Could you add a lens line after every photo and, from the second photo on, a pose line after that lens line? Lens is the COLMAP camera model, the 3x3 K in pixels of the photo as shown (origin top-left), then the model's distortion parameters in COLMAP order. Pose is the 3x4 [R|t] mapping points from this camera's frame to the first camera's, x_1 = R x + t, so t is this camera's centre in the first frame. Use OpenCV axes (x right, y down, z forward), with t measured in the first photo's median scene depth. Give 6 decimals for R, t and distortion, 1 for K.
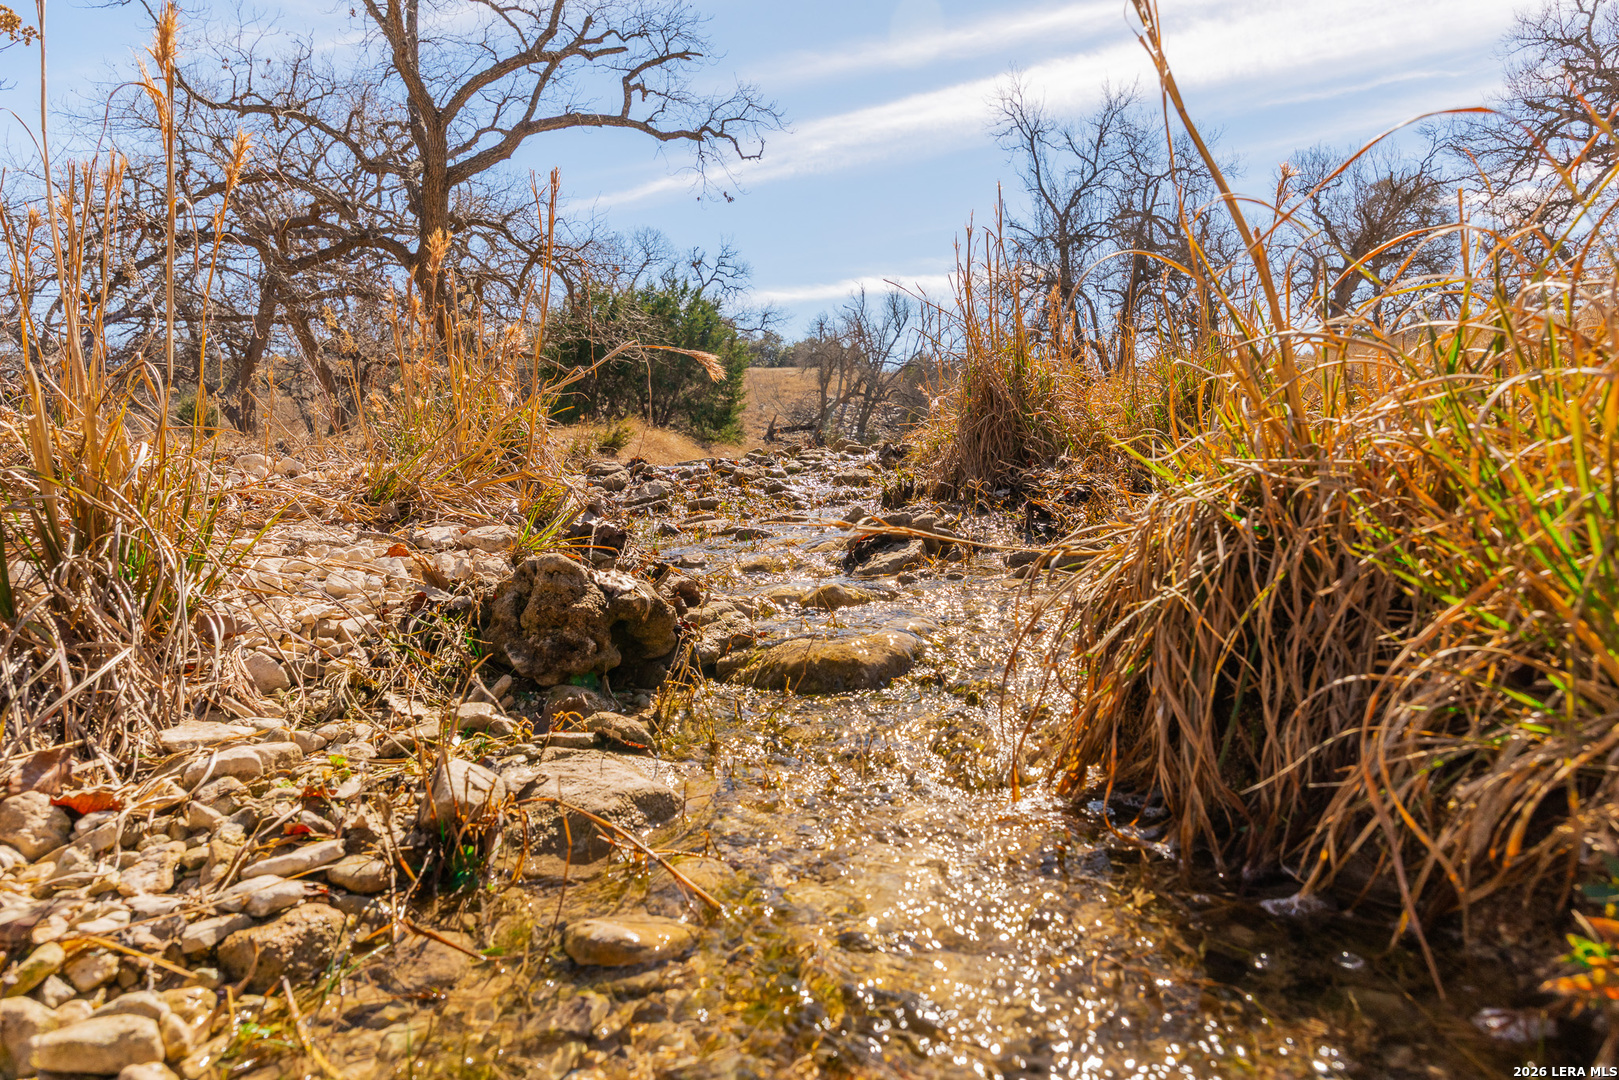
lens RADIAL K [[1076.4, 0, 809.5], [0, 1076.4, 540.0], [0, 0, 1]] dist [-0.001063, -0.000114]
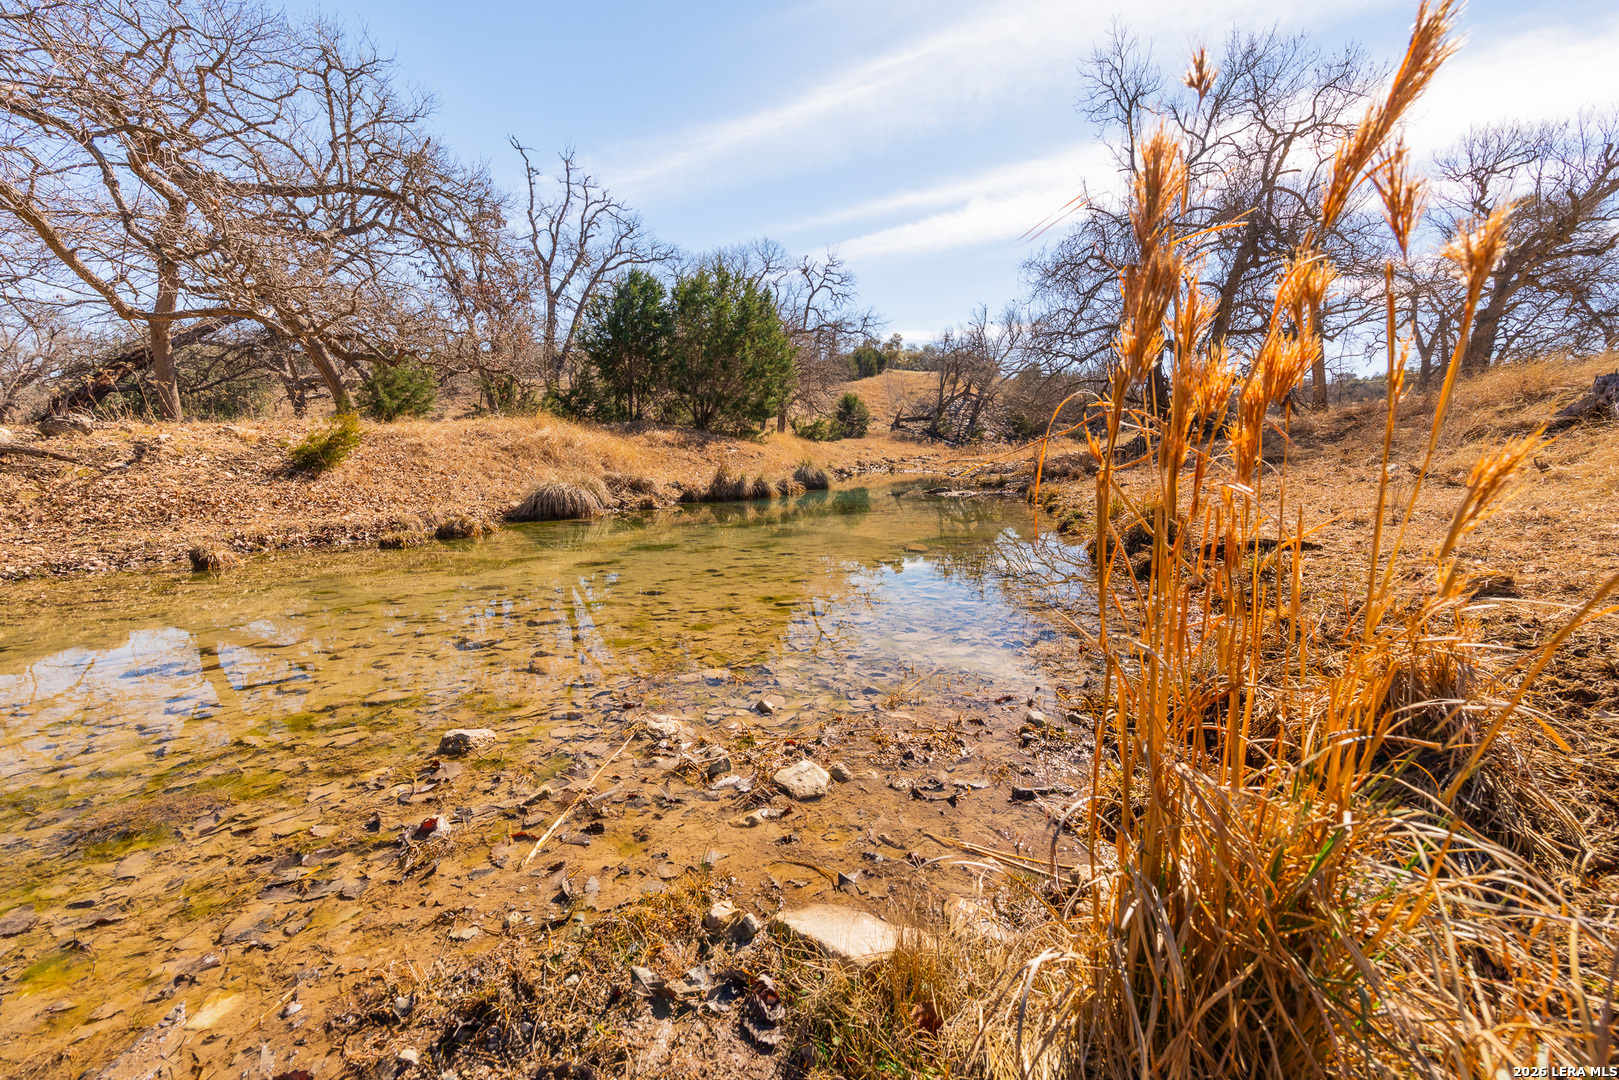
lens RADIAL K [[661.8, 0, 809.5], [0, 661.8, 540.0], [0, 0, 1]] dist [0.005227, 0.000183]
pose [[0.969788, 0.090120, -0.226694, 0.082731], [-0.069756, 0.992904, 0.096307, -0.041353], [0.233765, -0.077584, 0.969193, 0.294230]]
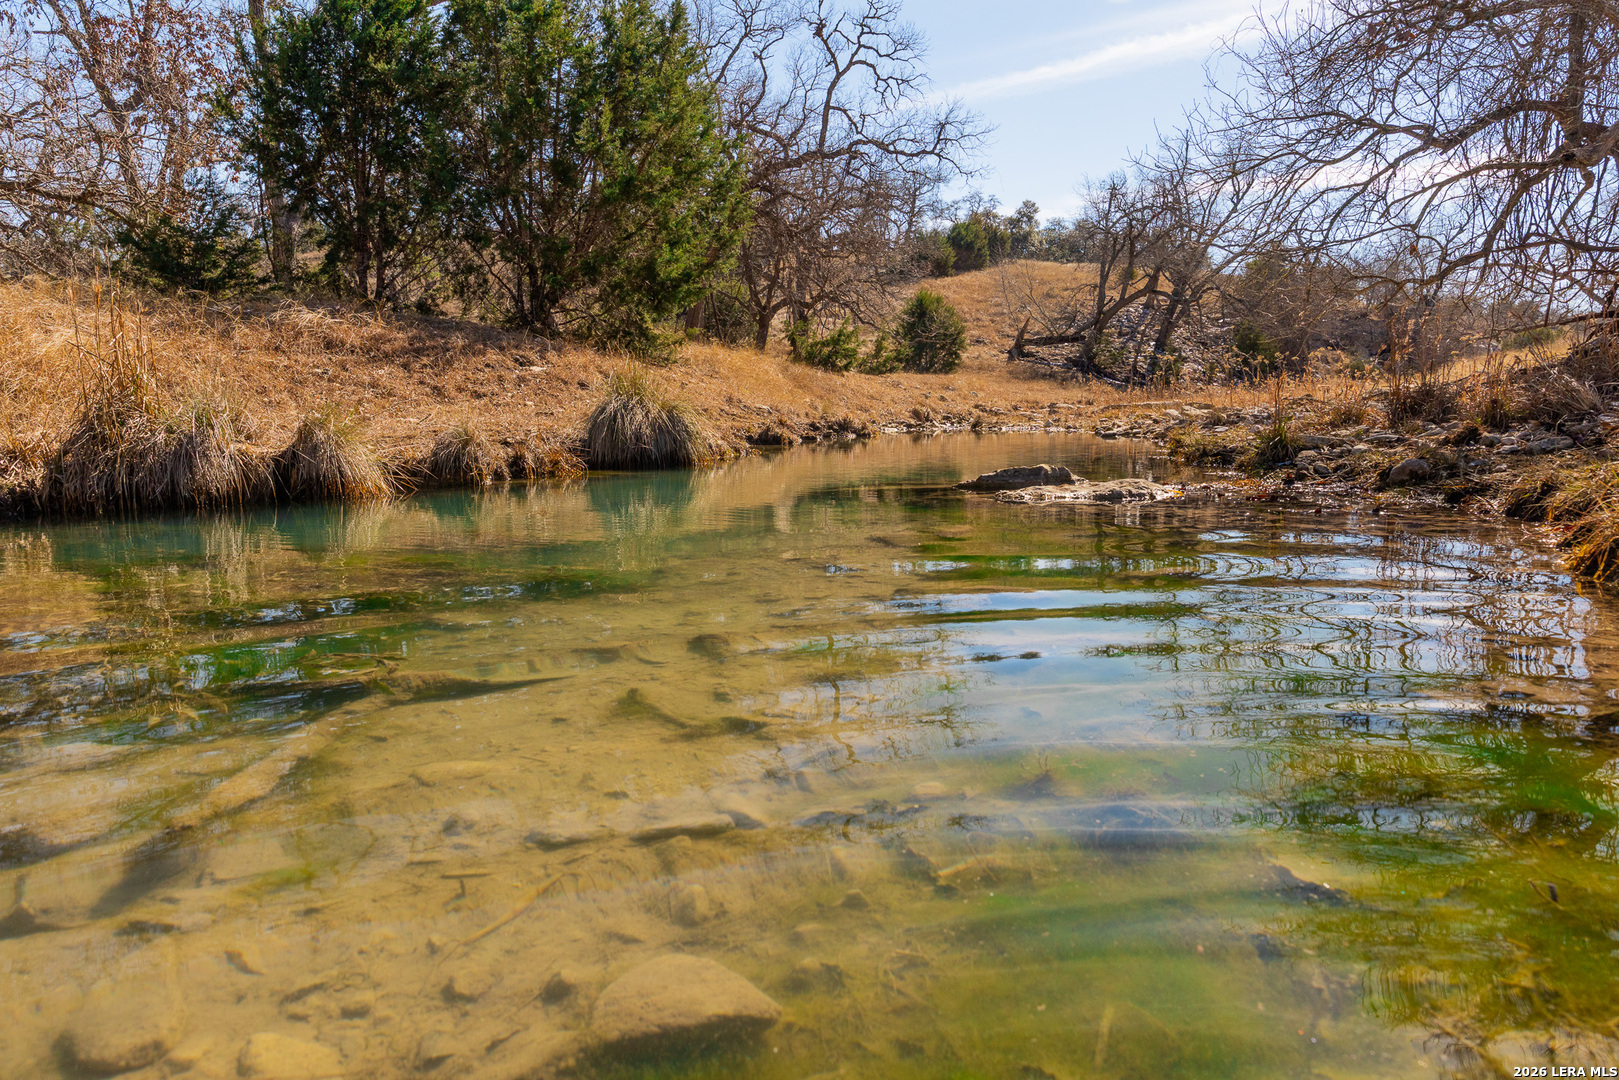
lens RADIAL K [[1036.5, 0, 798.8], [0, 1036.5, 540.1], [0, 0, 1]] dist [0.007474, 0.001310]
pose [[0.943516, 0.102194, -0.315172, 0.083349], [-0.075048, 0.992438, 0.097130, -0.041485], [0.322715, -0.067991, 0.944051, 0.454914]]
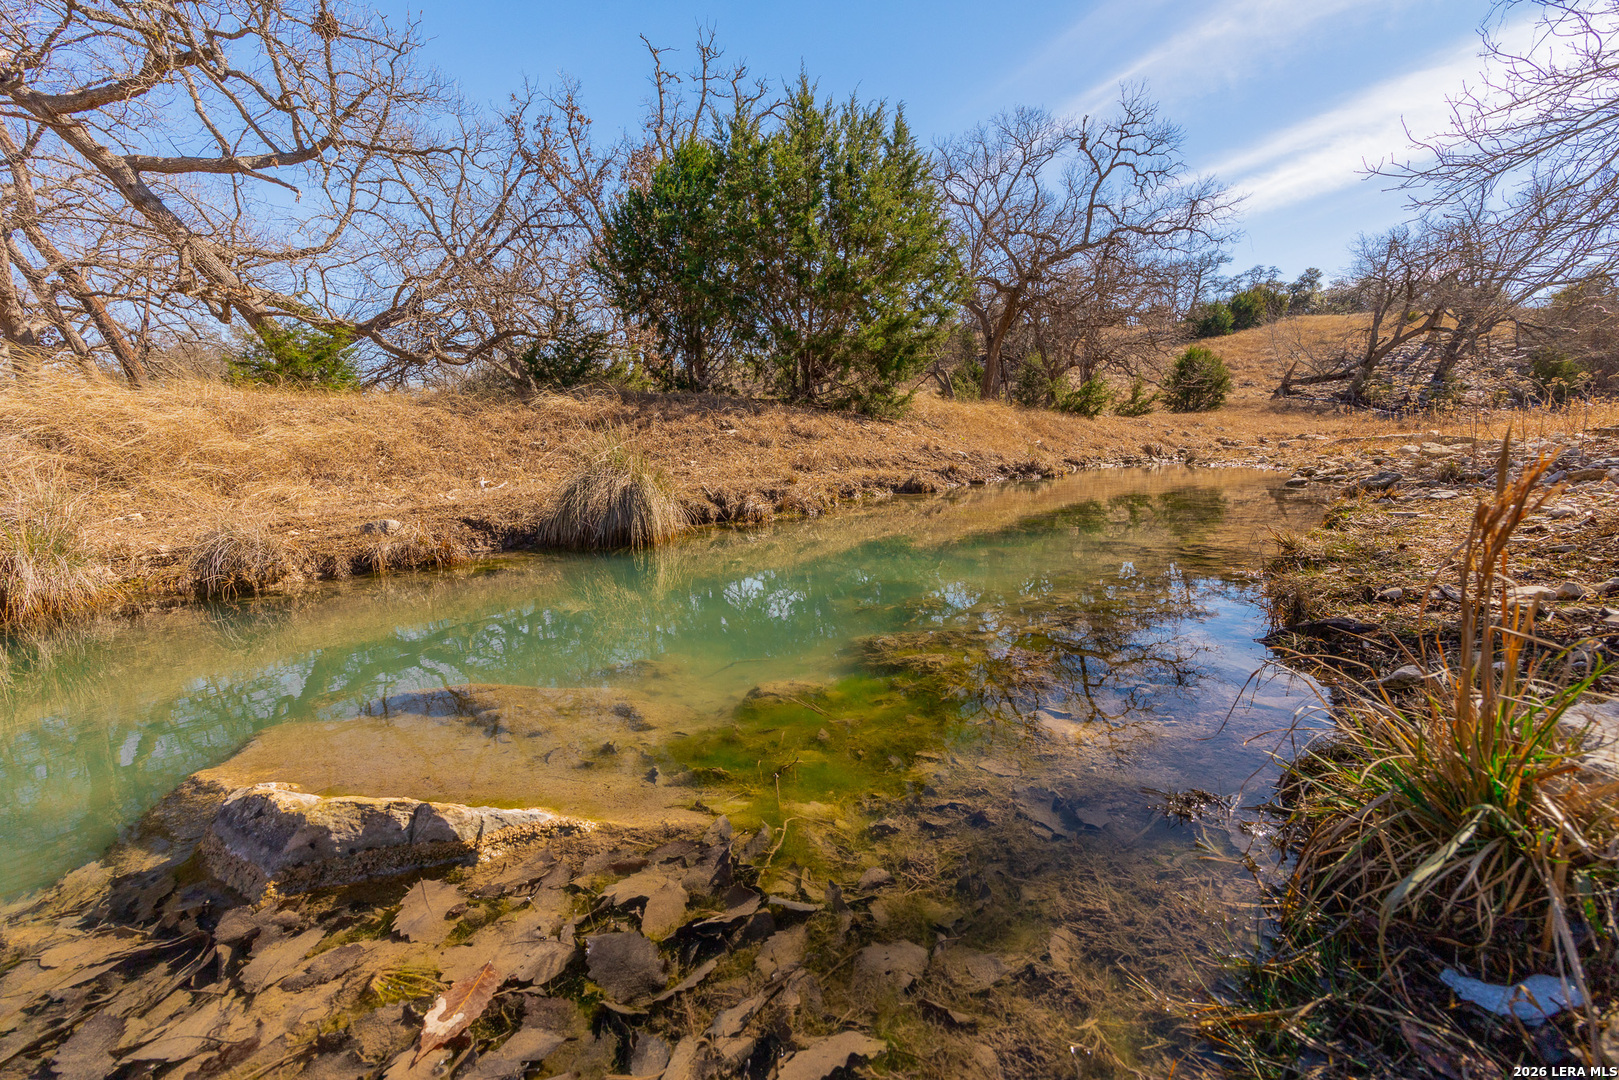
lens RADIAL K [[631.2, 0, 812.2], [0, 631.2, 544.9], [0, 0, 1]] dist [0.001029, 0.000053]
pose [[0.710811, 0.146576, -0.687941, 0.093059], [-0.050589, 0.986167, 0.157846, -0.050475], [0.701561, -0.077396, 0.708394, 0.548737]]
